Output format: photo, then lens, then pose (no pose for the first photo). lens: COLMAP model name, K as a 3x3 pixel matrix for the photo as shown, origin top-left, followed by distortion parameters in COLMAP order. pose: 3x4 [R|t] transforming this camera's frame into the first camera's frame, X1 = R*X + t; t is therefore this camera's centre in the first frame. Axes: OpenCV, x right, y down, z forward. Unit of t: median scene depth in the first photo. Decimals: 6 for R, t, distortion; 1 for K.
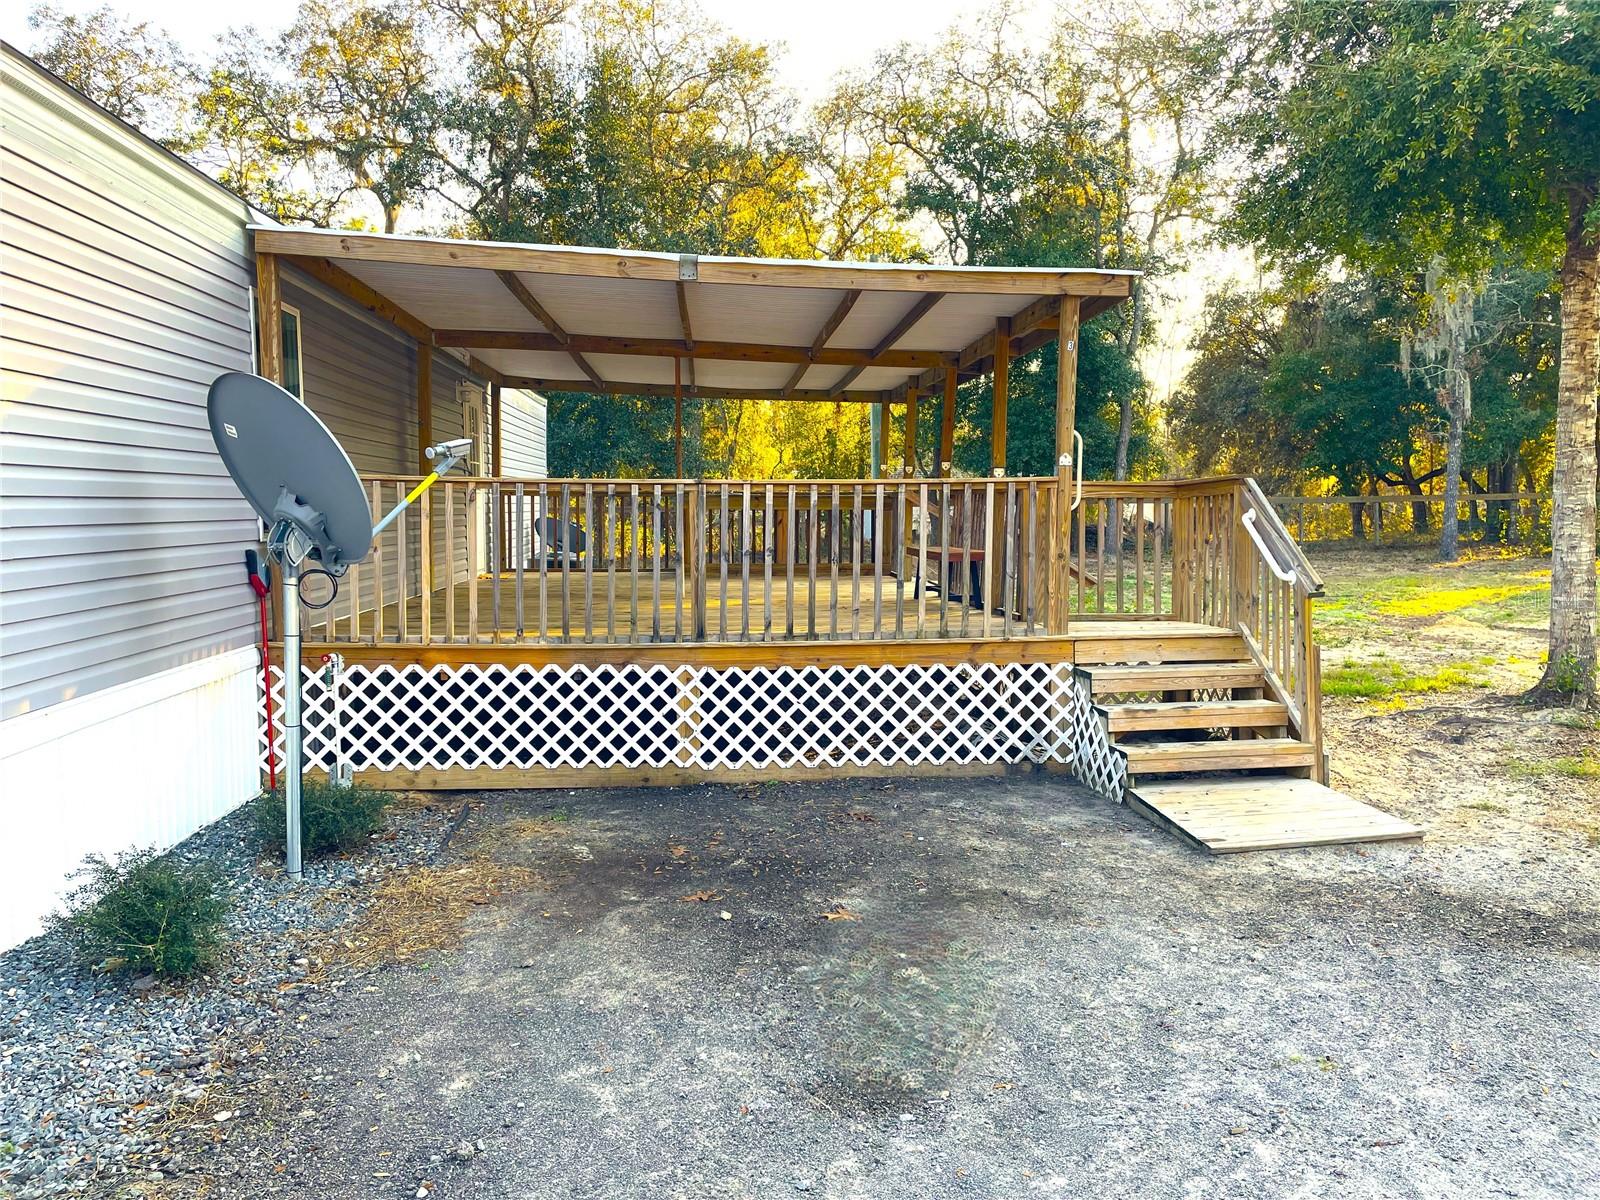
lens RADIAL K [[1204.7, 0, 833.4], [0, 1204.7, 599.2], [0, 0, 1]] dist [0.109295, -0.123051]
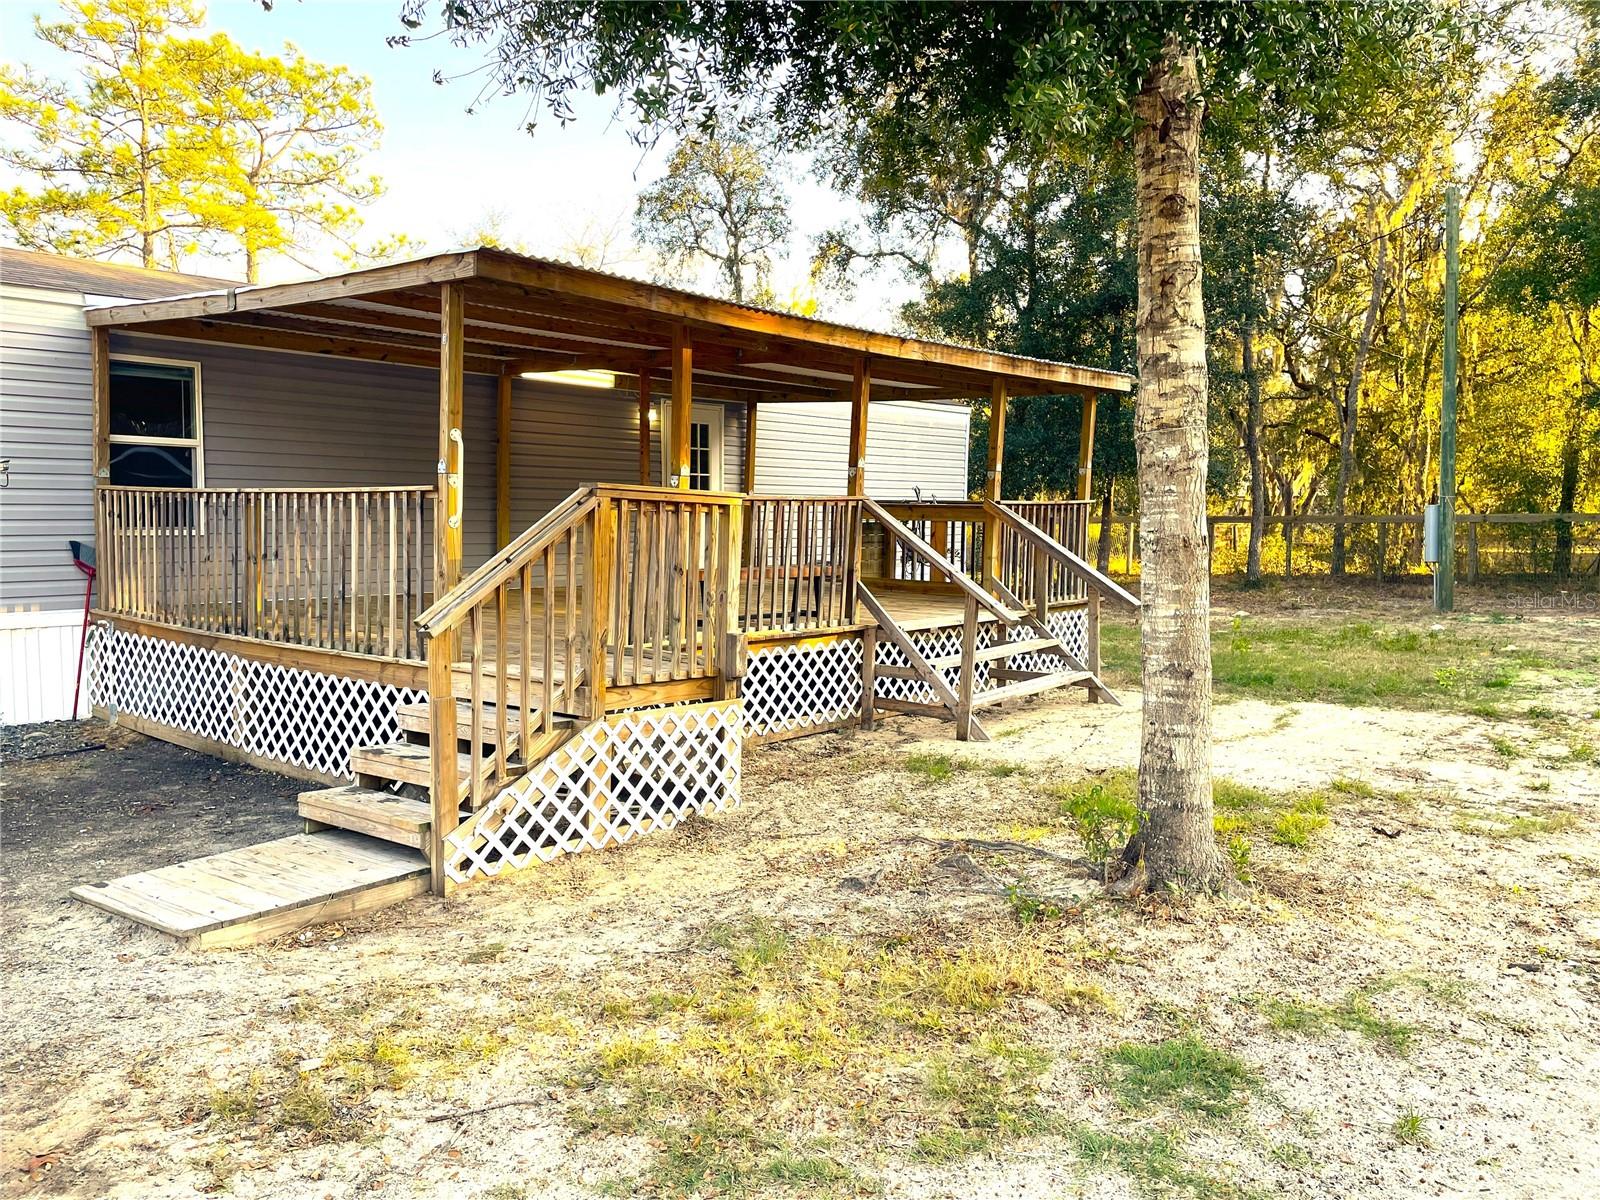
lens RADIAL K [[1218.9, 0, 801.4], [0, 1218.9, 633.8], [0, 0, 1]] dist [-0.000942, -0.003364]
pose [[0.709554, 0.081093, -0.699969, 1.023788], [-0.069260, 0.996572, 0.045247, -0.051299], [0.701239, 0.016375, 0.712738, 0.566017]]
